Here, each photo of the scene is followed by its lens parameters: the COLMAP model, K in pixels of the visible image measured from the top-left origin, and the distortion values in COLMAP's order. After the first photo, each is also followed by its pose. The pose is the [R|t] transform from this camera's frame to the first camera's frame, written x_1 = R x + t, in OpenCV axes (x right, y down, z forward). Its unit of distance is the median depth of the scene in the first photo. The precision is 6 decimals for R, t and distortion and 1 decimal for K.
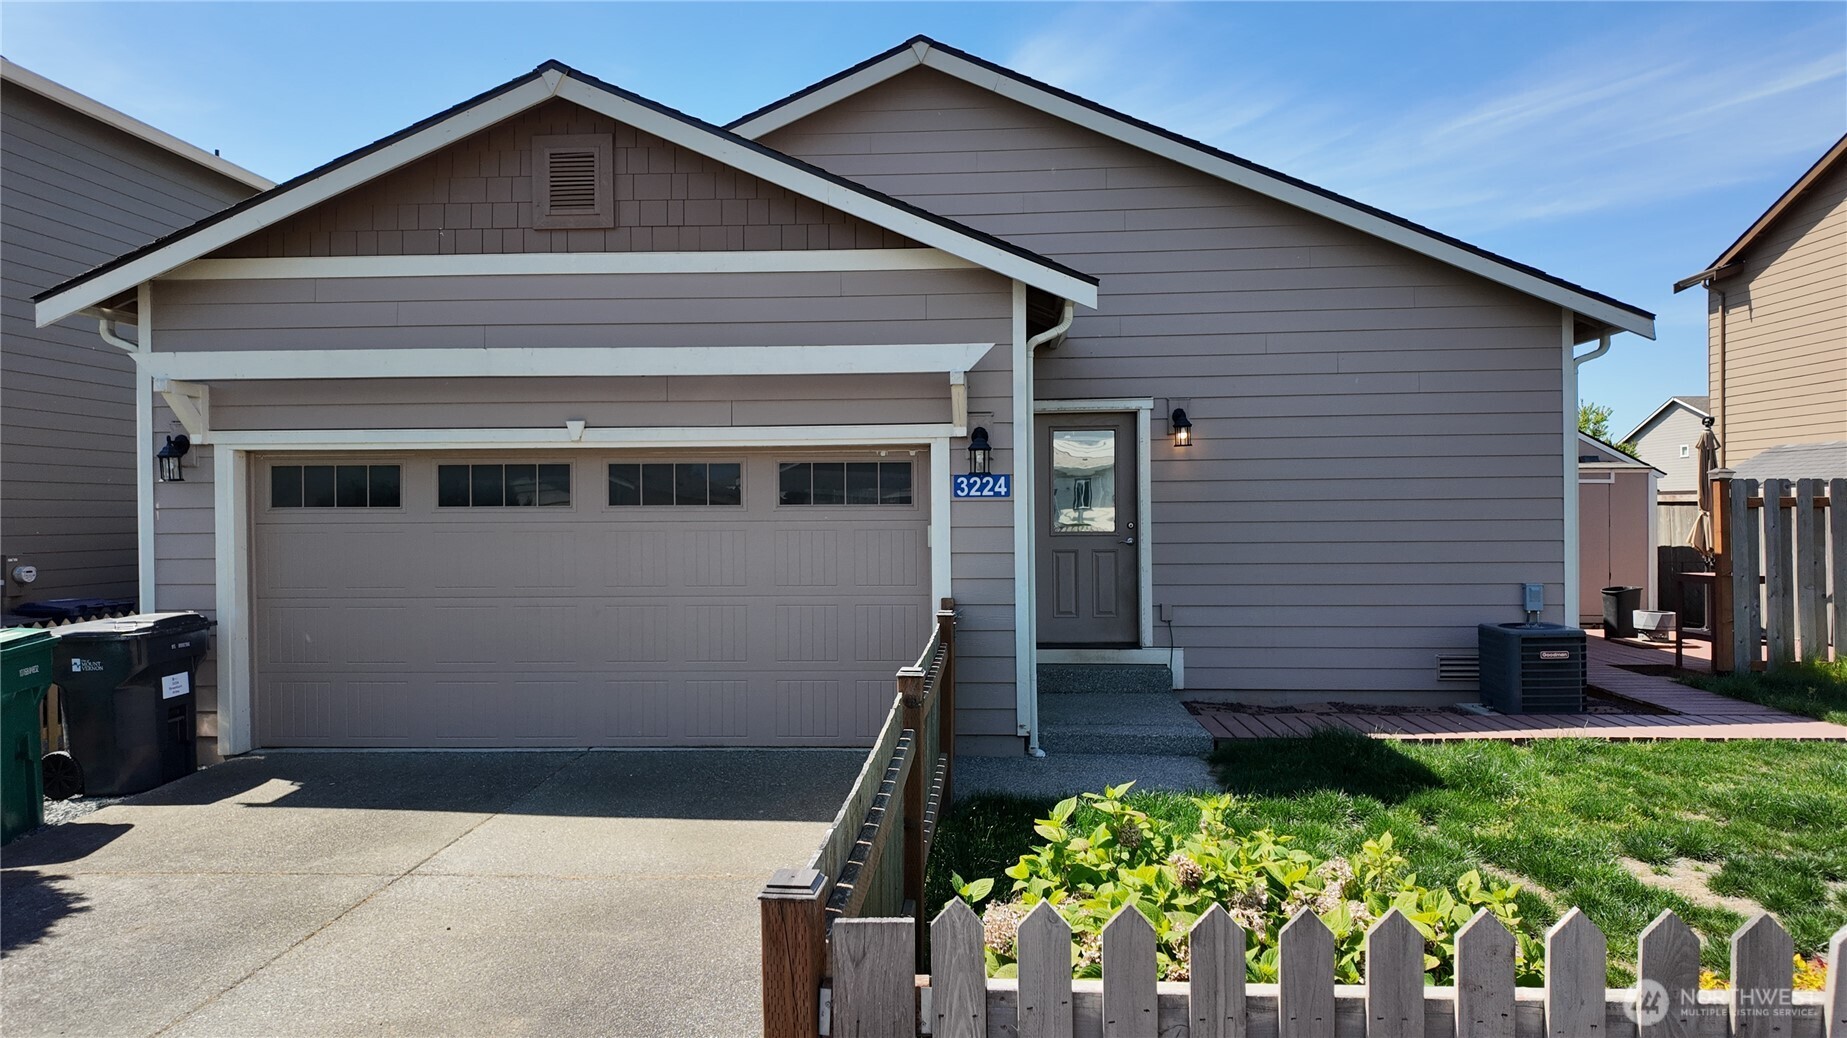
lens RADIAL K [[1063.9, 0, 923.5], [0, 1063.9, 519.0], [0, 0, 1]] dist [0.058114, -0.056754]
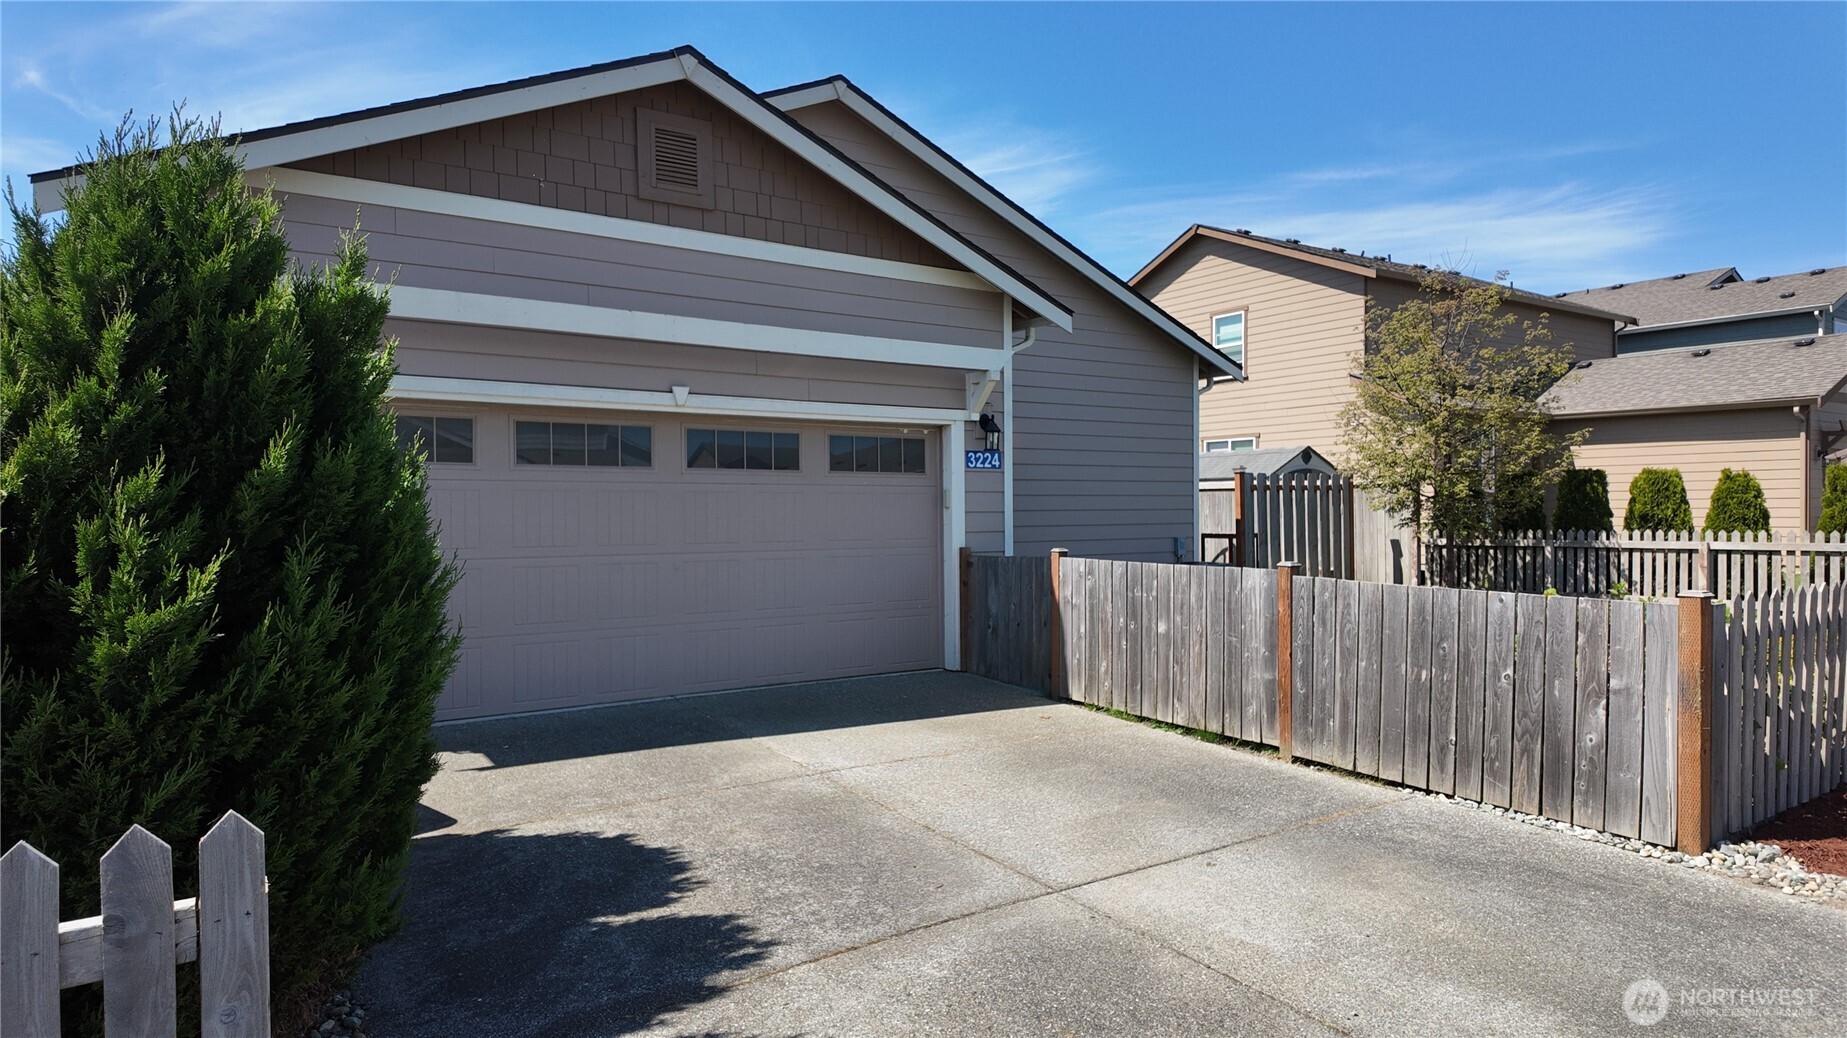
lens RADIAL K [[1063.9, 0, 923.5], [0, 1063.9, 519.0], [0, 0, 1]] dist [0.058114, -0.056754]
pose [[0.808090, -0.001040, 0.589058, -0.751485], [-0.000163, 0.999998, 0.001989, 0.037469], [-0.589059, -0.001703, 0.808088, 0.002402]]
